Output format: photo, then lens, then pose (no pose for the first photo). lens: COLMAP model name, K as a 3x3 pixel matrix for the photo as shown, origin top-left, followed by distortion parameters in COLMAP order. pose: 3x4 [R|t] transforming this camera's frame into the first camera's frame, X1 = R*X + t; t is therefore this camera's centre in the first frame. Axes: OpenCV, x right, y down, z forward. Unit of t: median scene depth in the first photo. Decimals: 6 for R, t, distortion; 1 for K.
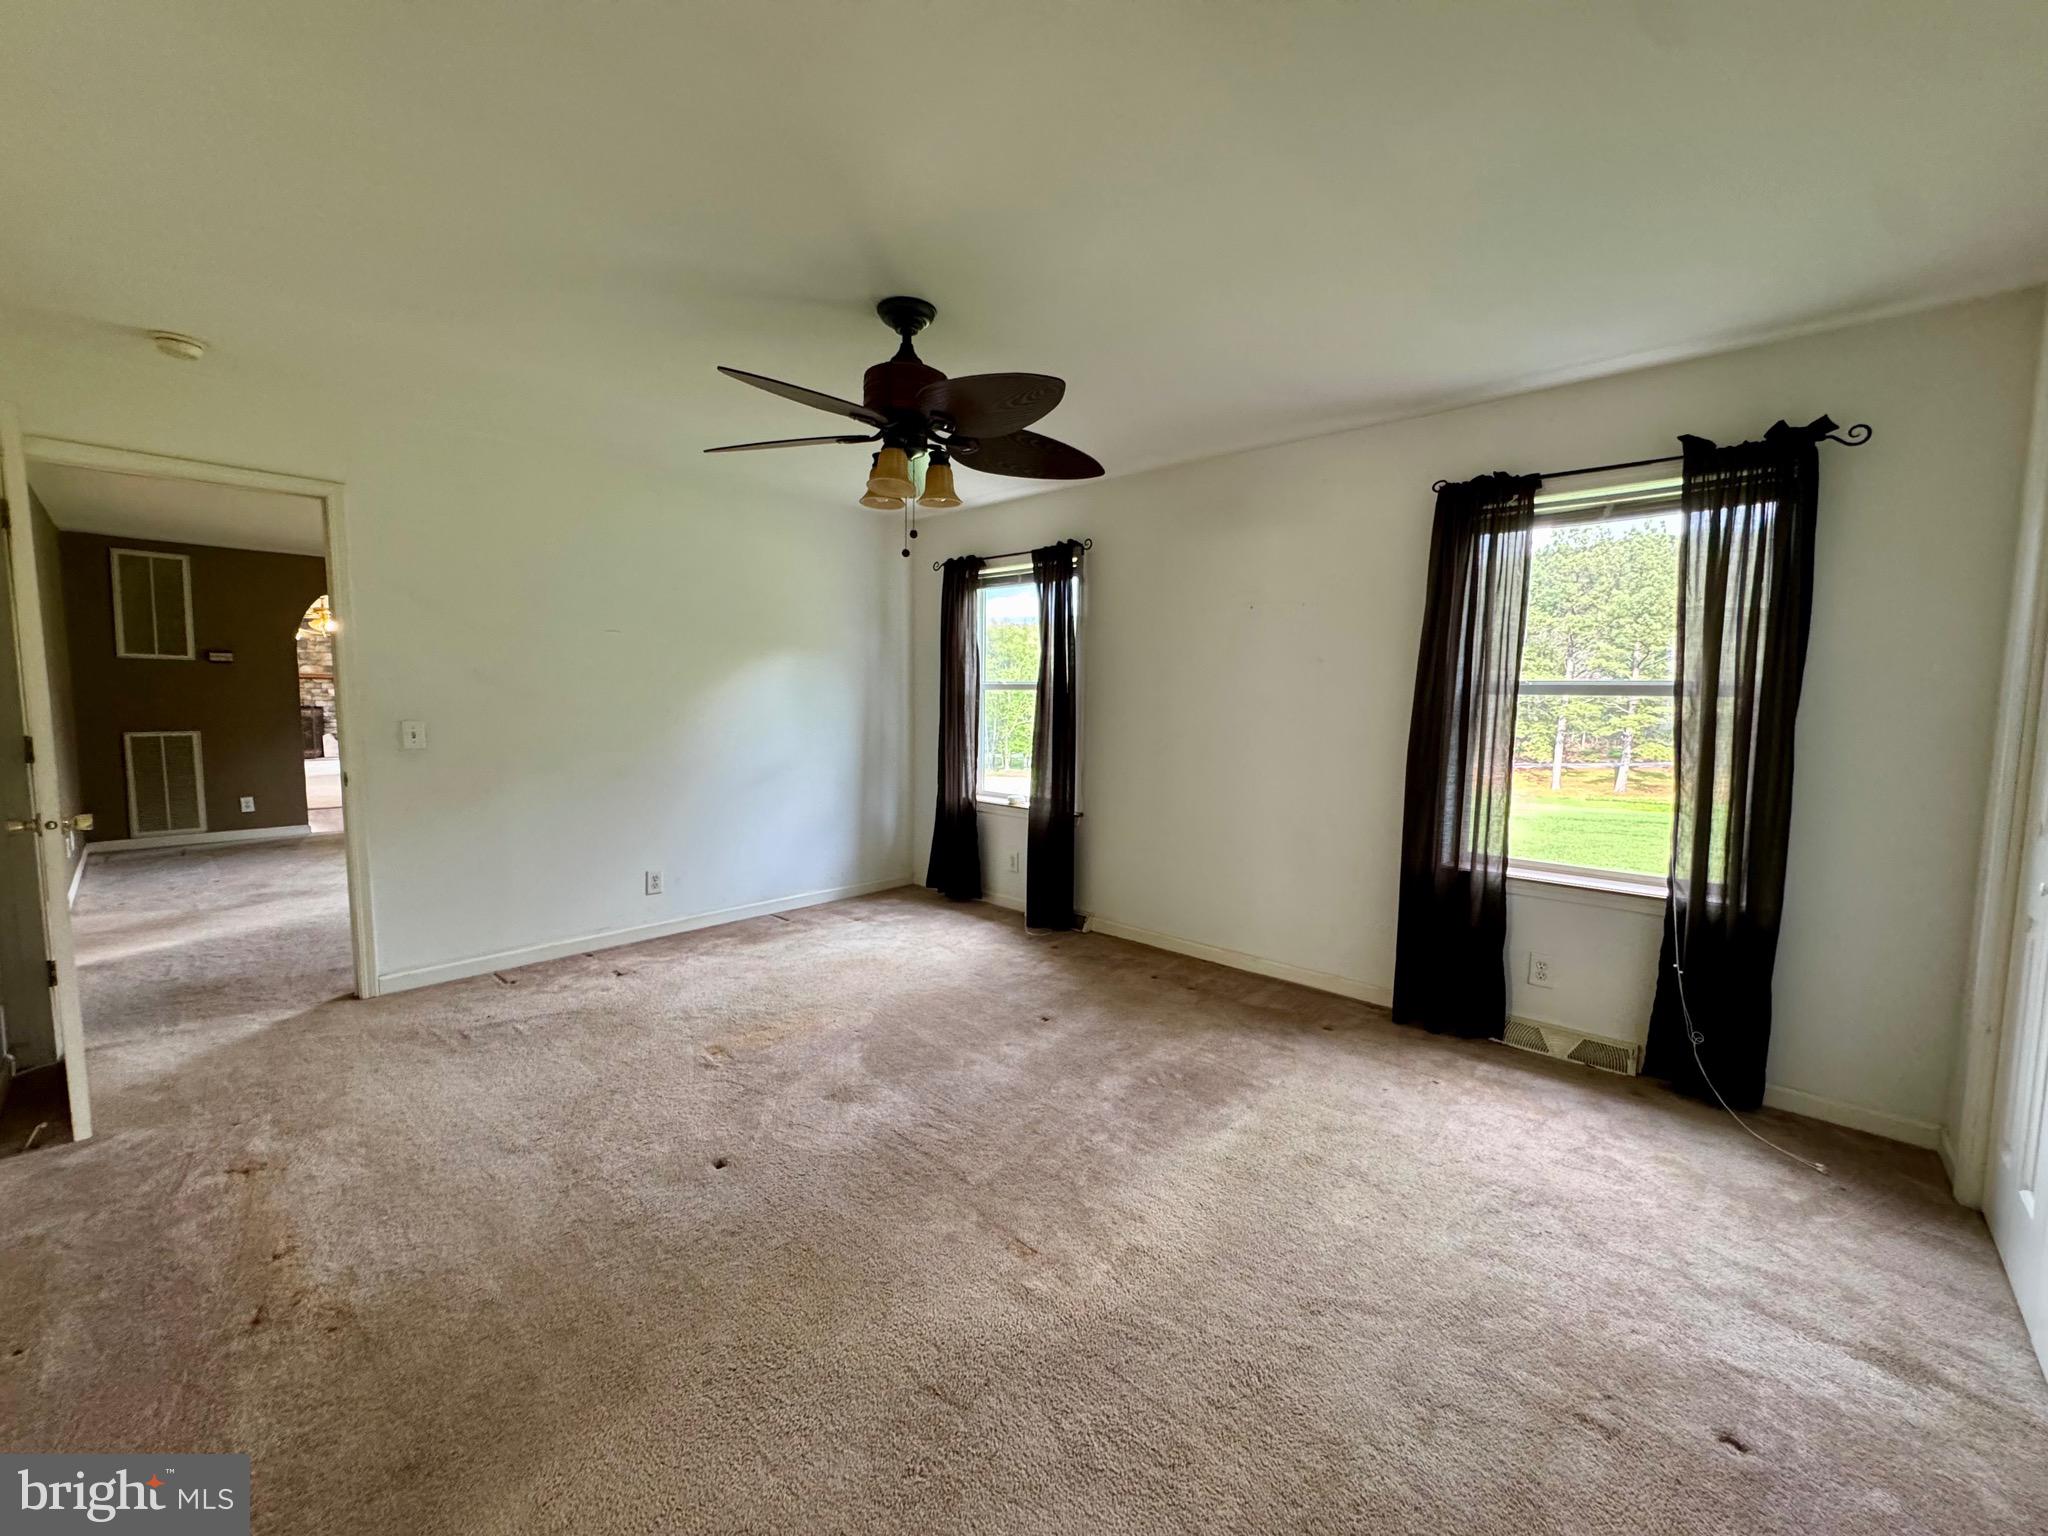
lens RADIAL K [[813.0, 0, 1027.4], [0, 813.0, 760.9], [0, 0, 1]] dist [-0.005486, 0.001183]
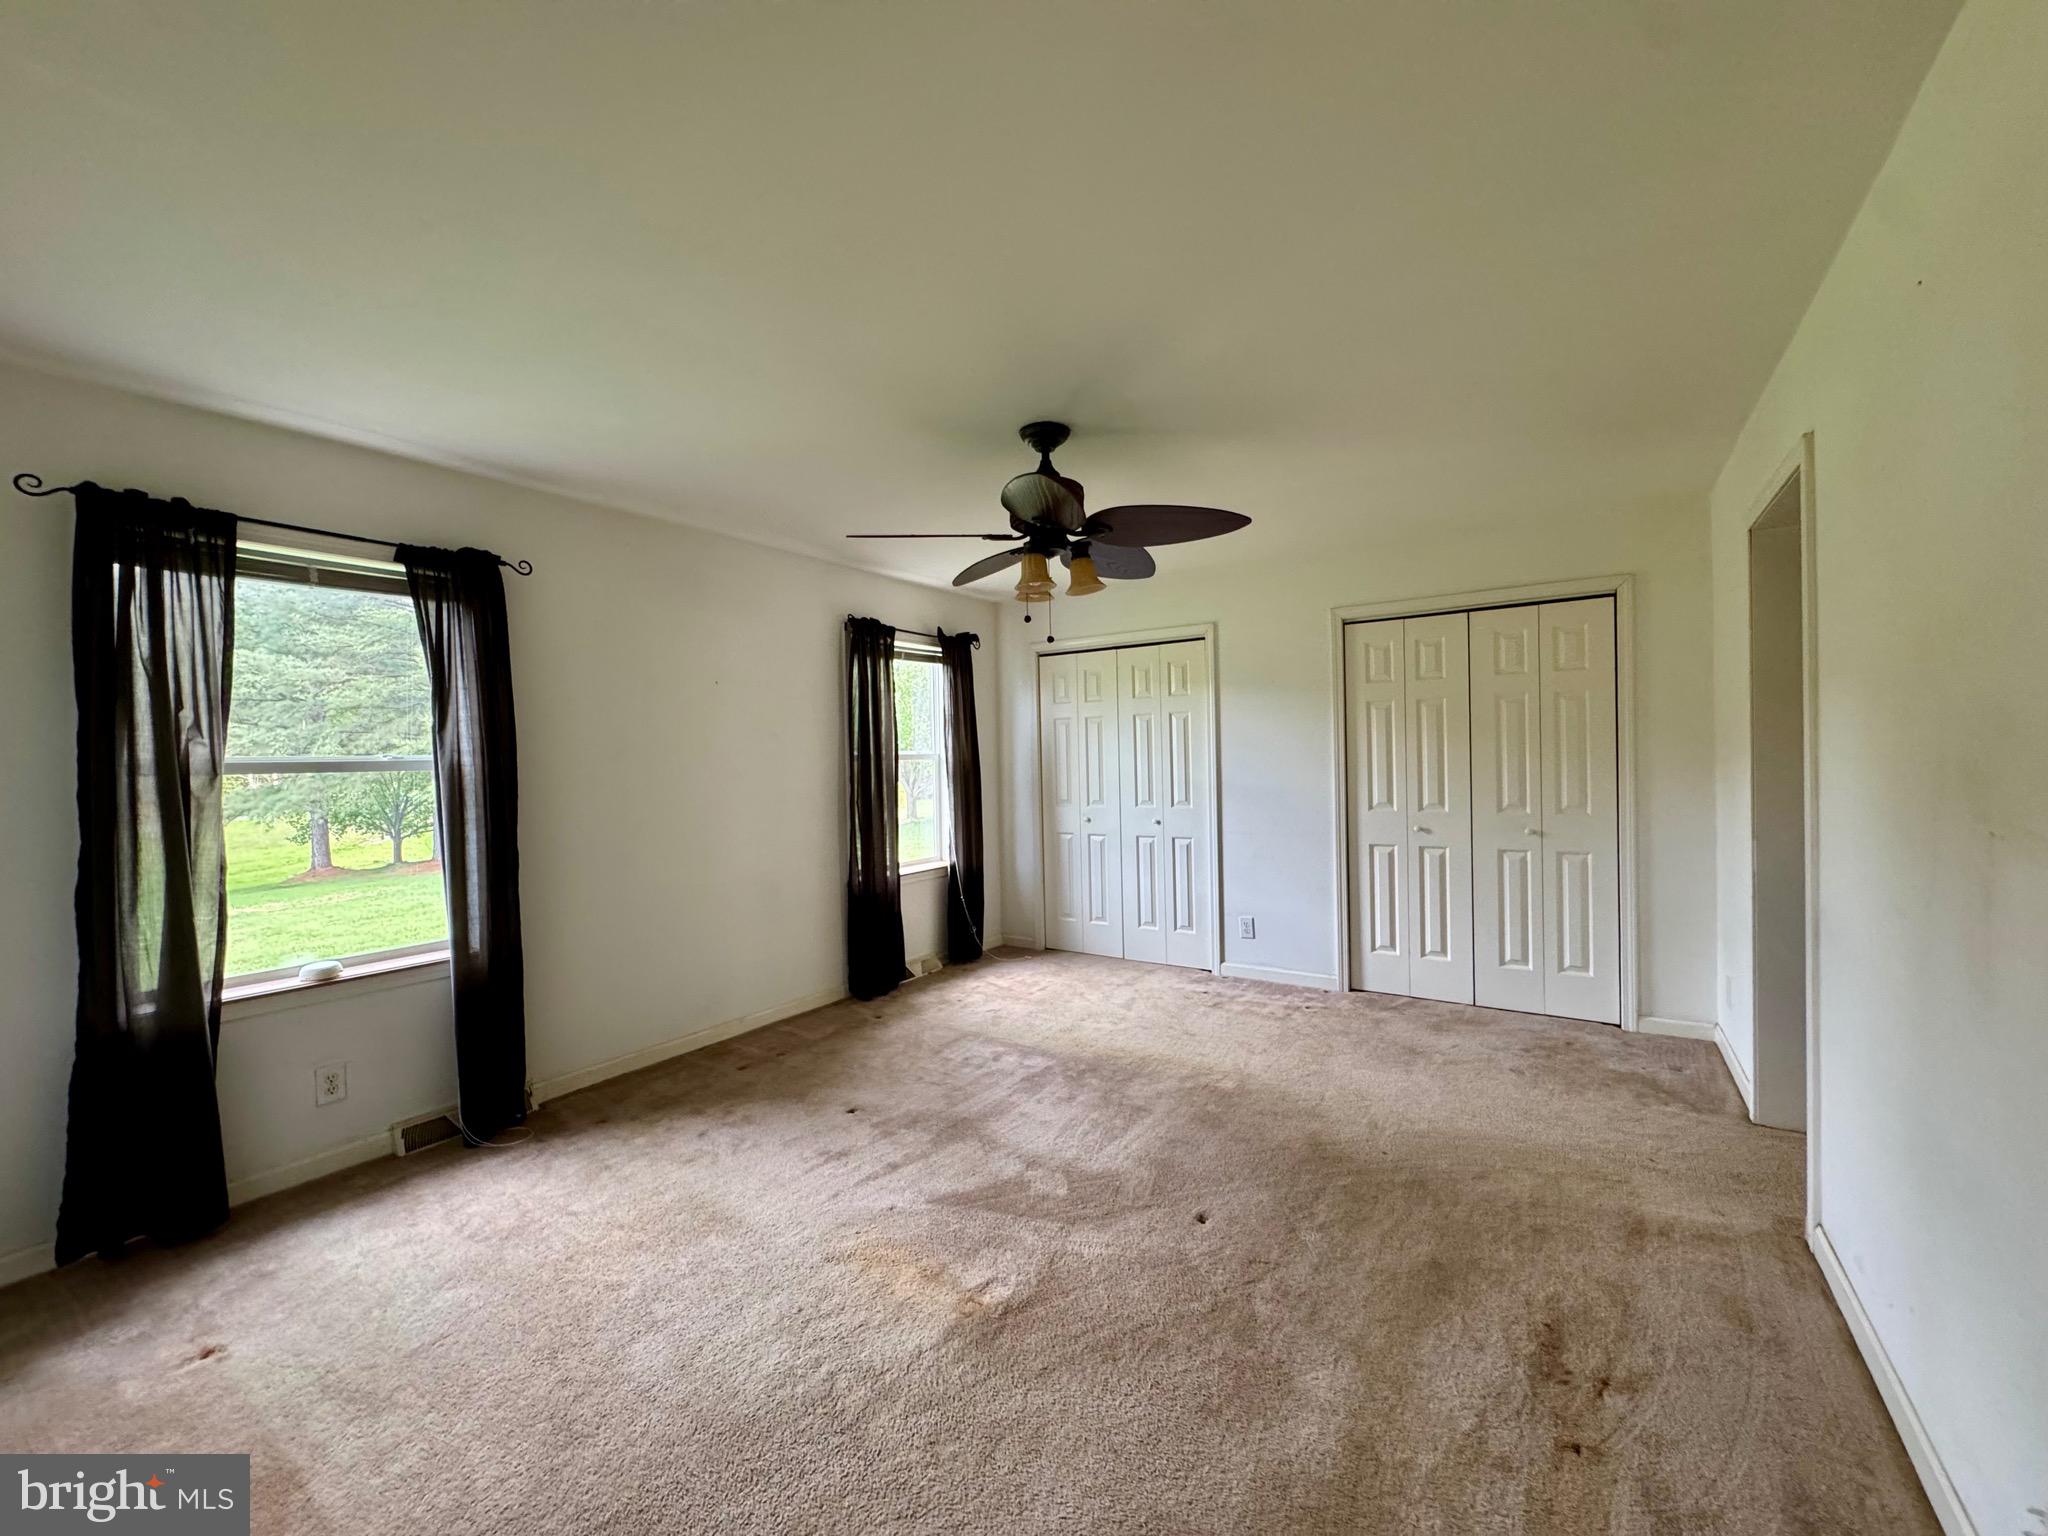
lens RADIAL K [[813.0, 0, 1030.8], [0, 813.0, 771.0], [0, 0, 1]] dist [-0.005486, 0.001183]
pose [[-0.151374, -0.026329, 0.988126, -0.900163], [0.101632, 0.993933, 0.042053, -0.089972], [-0.983238, 0.106791, -0.147780, 0.860058]]
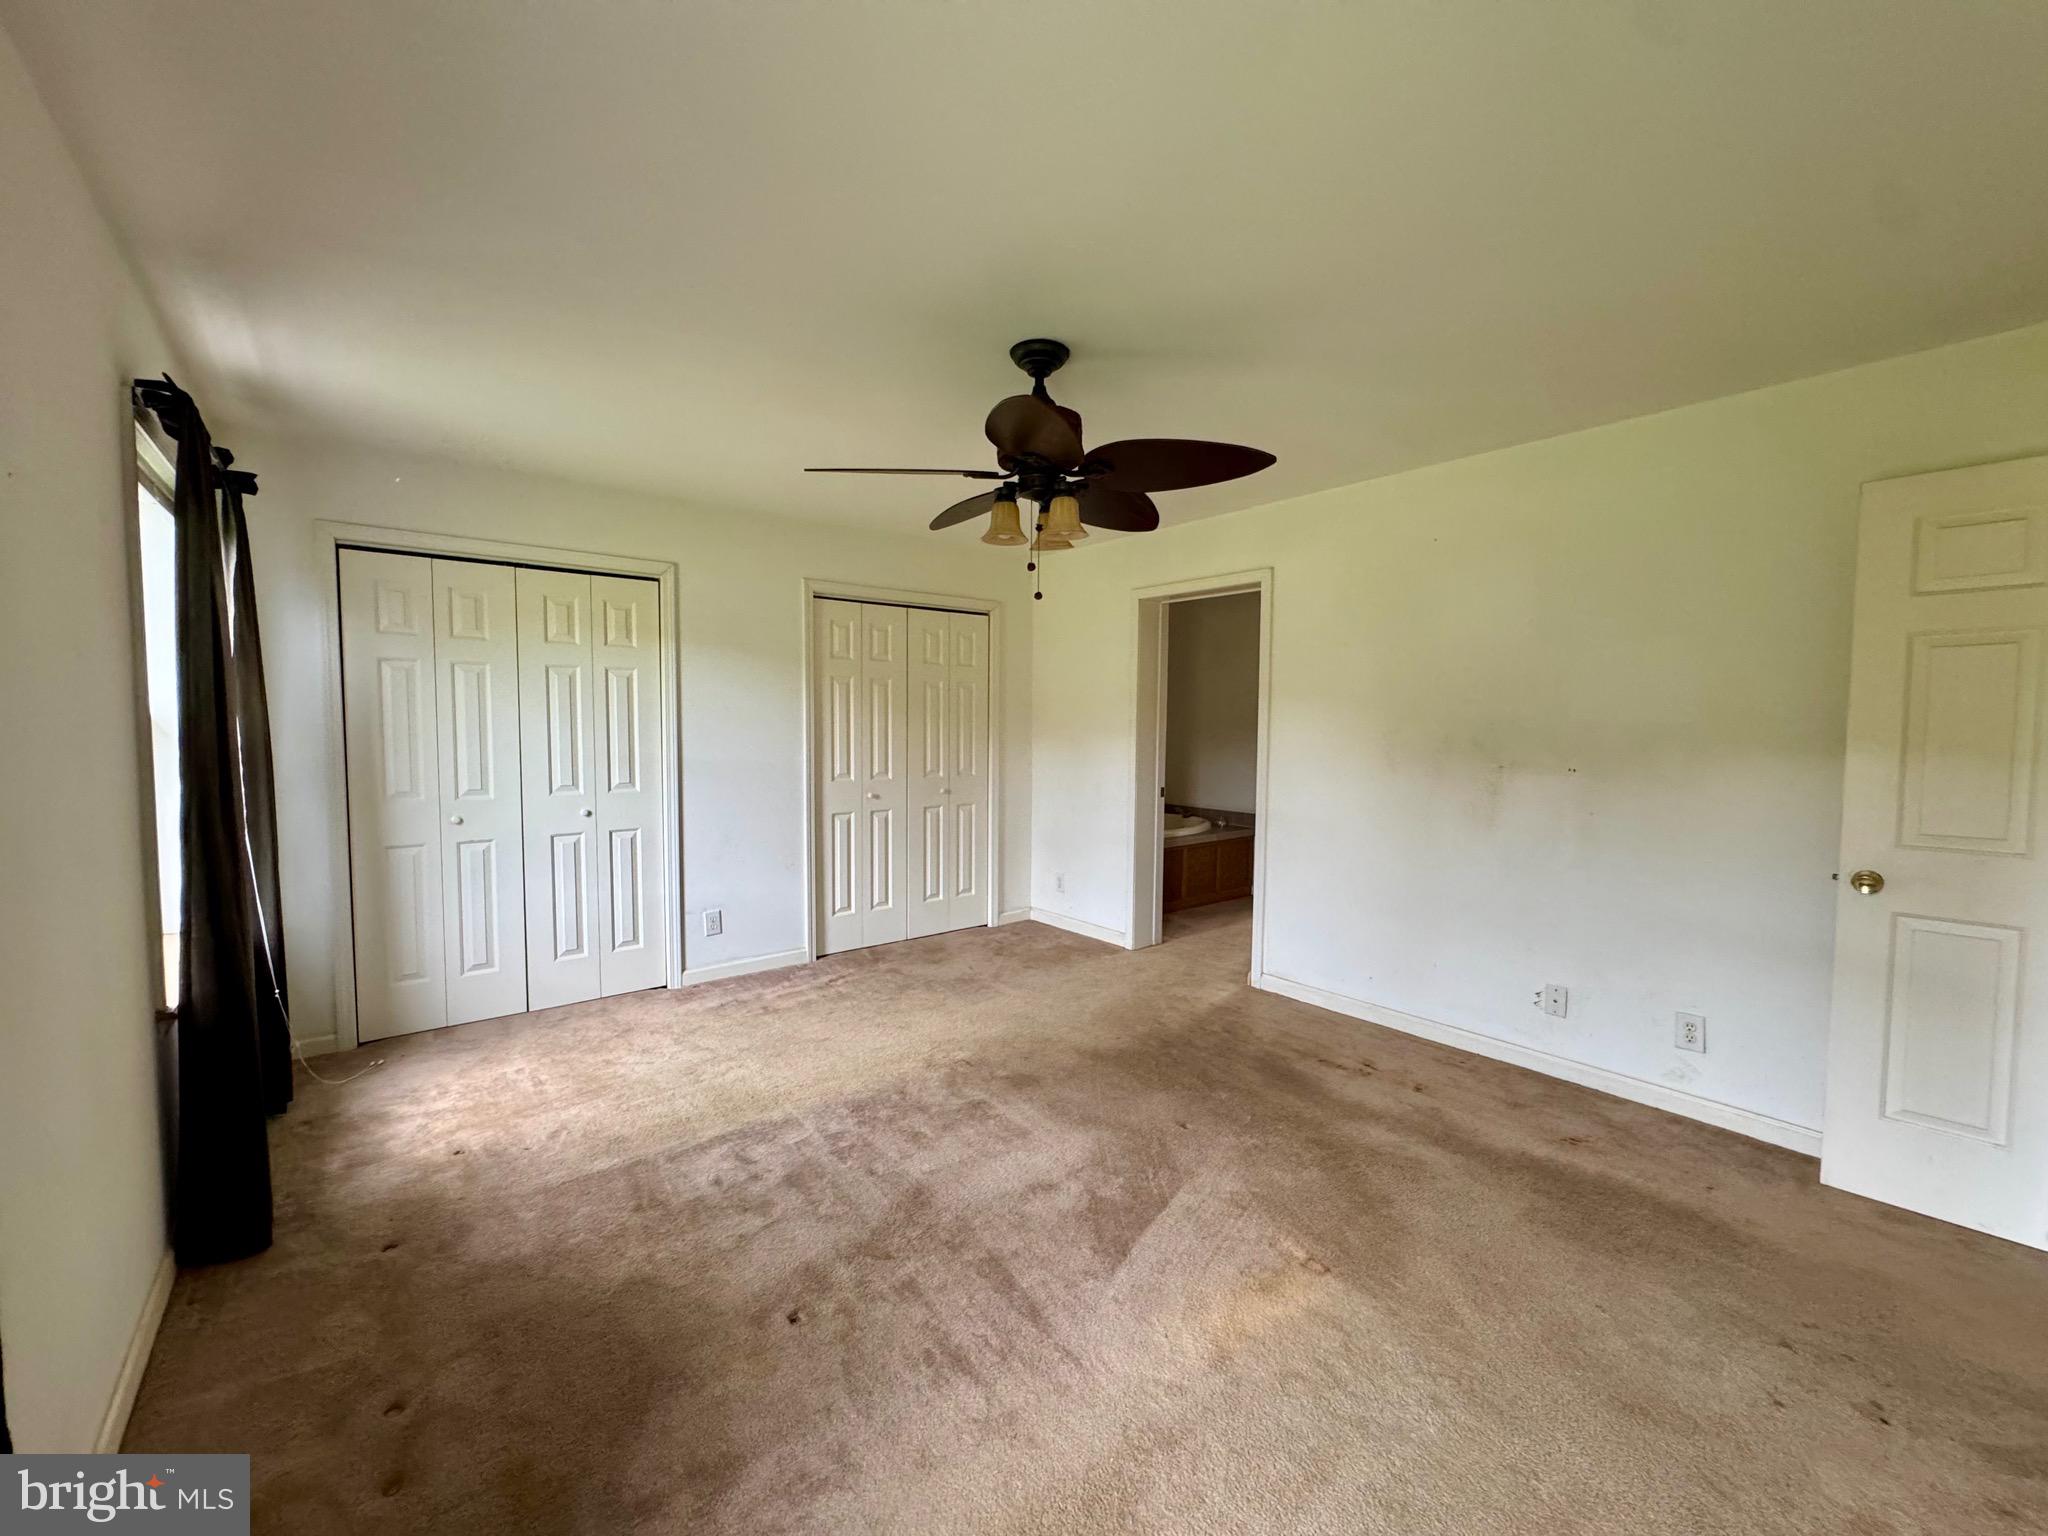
lens RADIAL K [[813.0, 0, 1012.8], [0, 813.0, 770.9], [0, 0, 1]] dist [-0.005486, 0.001183]
pose [[-0.989099, -0.030132, 0.144137, -0.188897], [-0.008619, 0.989008, 0.147610, -0.137469], [-0.147001, 0.144759, -0.978486, 1.422015]]
